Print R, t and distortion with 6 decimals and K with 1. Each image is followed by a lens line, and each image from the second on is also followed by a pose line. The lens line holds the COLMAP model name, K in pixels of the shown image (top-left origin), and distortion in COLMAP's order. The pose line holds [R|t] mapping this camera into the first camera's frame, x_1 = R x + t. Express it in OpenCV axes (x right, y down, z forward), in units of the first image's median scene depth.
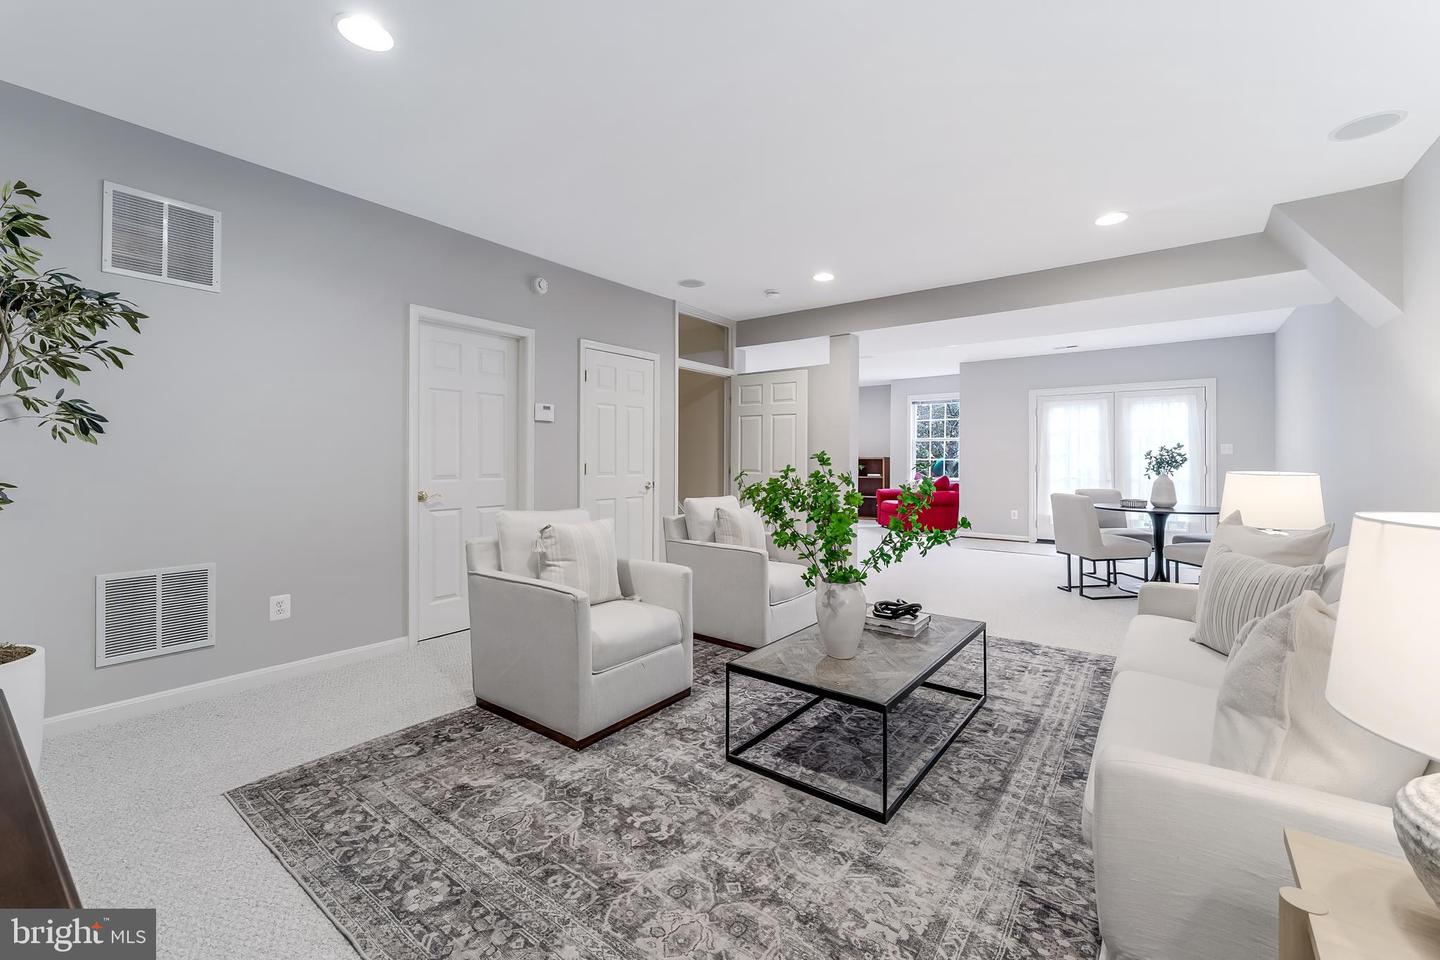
lens RADIAL K [[593.3, 0, 720.6], [0, 593.3, 458.4], [0, 0, 1]] dist [0.000150, -0.000011]
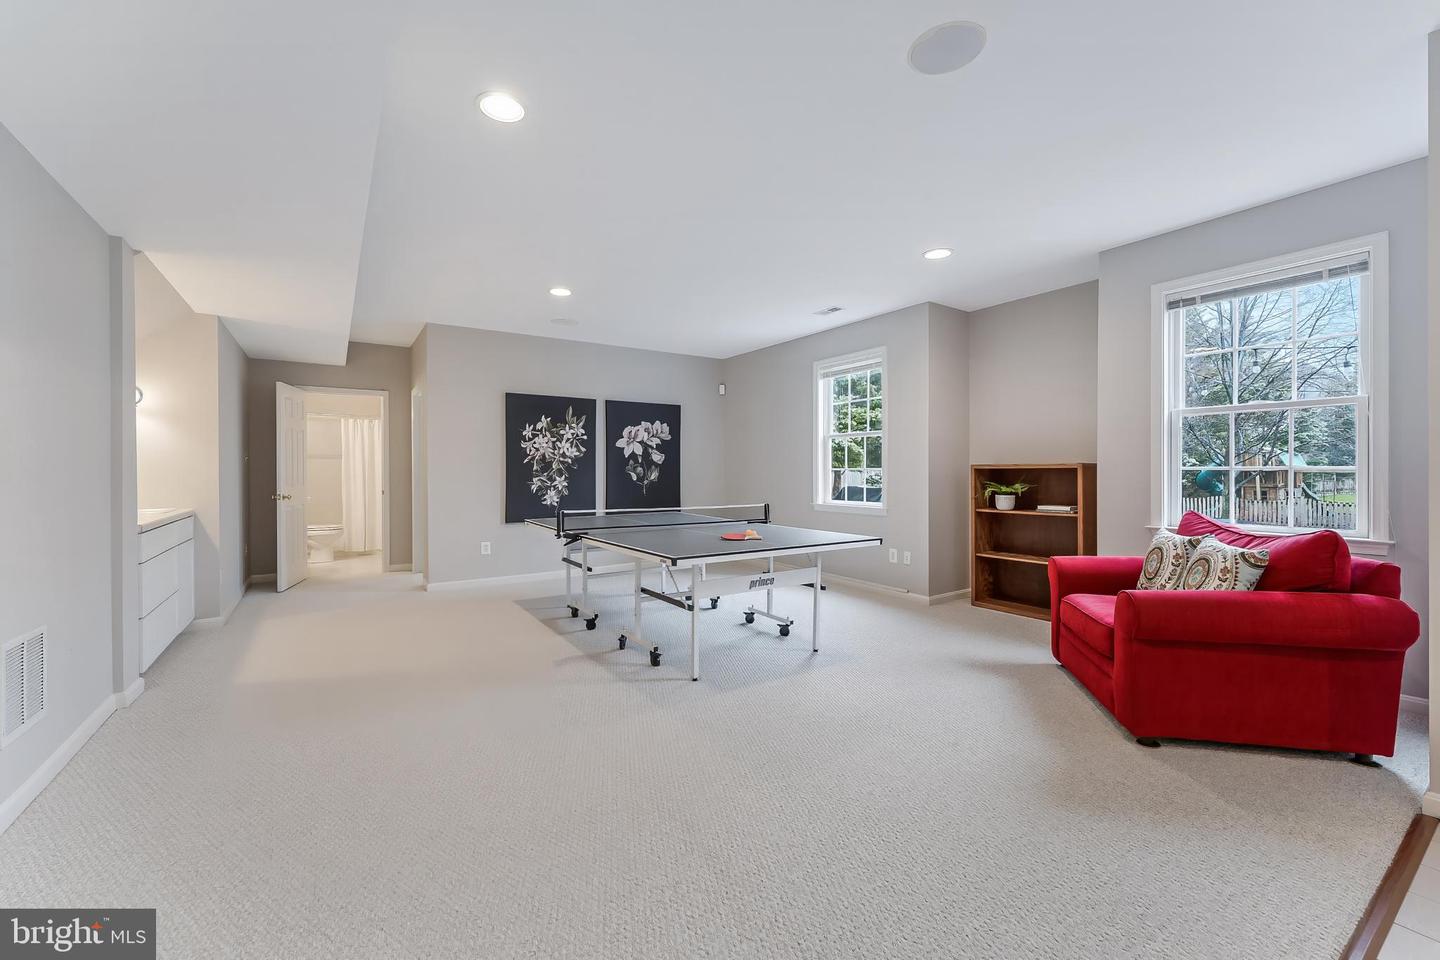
lens RADIAL K [[581.5, 0, 726.2], [0, 581.5, 478.0], [0, 0, 1]] dist [0.000167, -0.000056]
pose [[0.947987, 0.000100, -0.318310, 0.193443], [0.003007, 0.999953, 0.009271, 0.003162], [0.318296, -0.009746, 0.947941, 0.616157]]
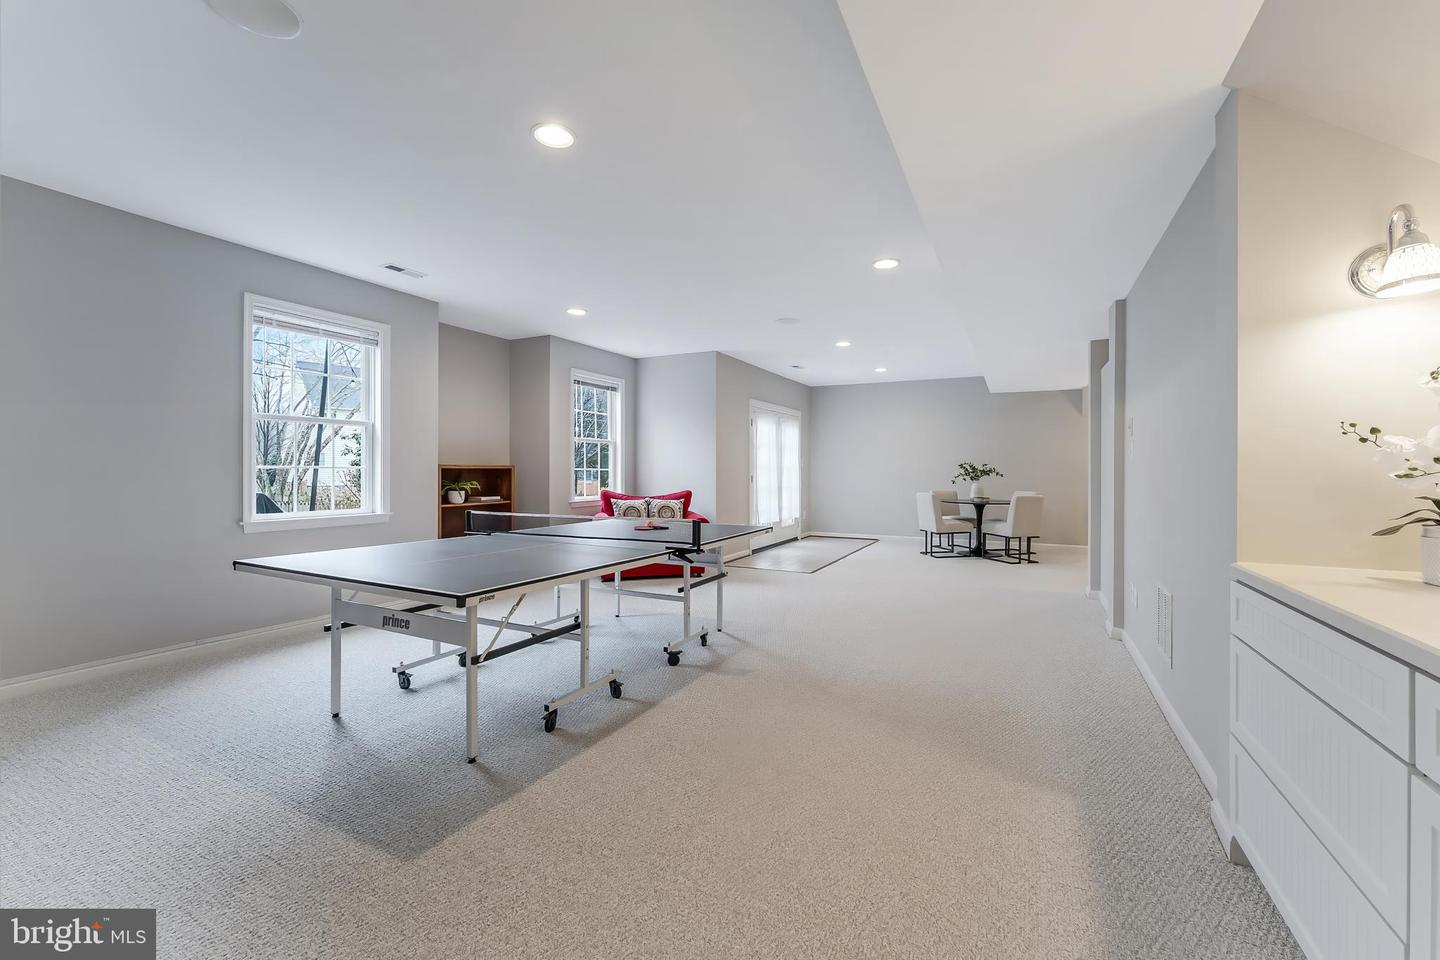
lens RADIAL K [[581.5, 0, 726.2], [0, 581.5, 478.0], [0, 0, 1]] dist [0.000167, -0.000056]
pose [[-0.178654, -0.012564, 0.983832, -0.332753], [-0.002350, 0.999921, 0.012343, 0.002174], [-0.983909, -0.000107, -0.178669, 0.982278]]
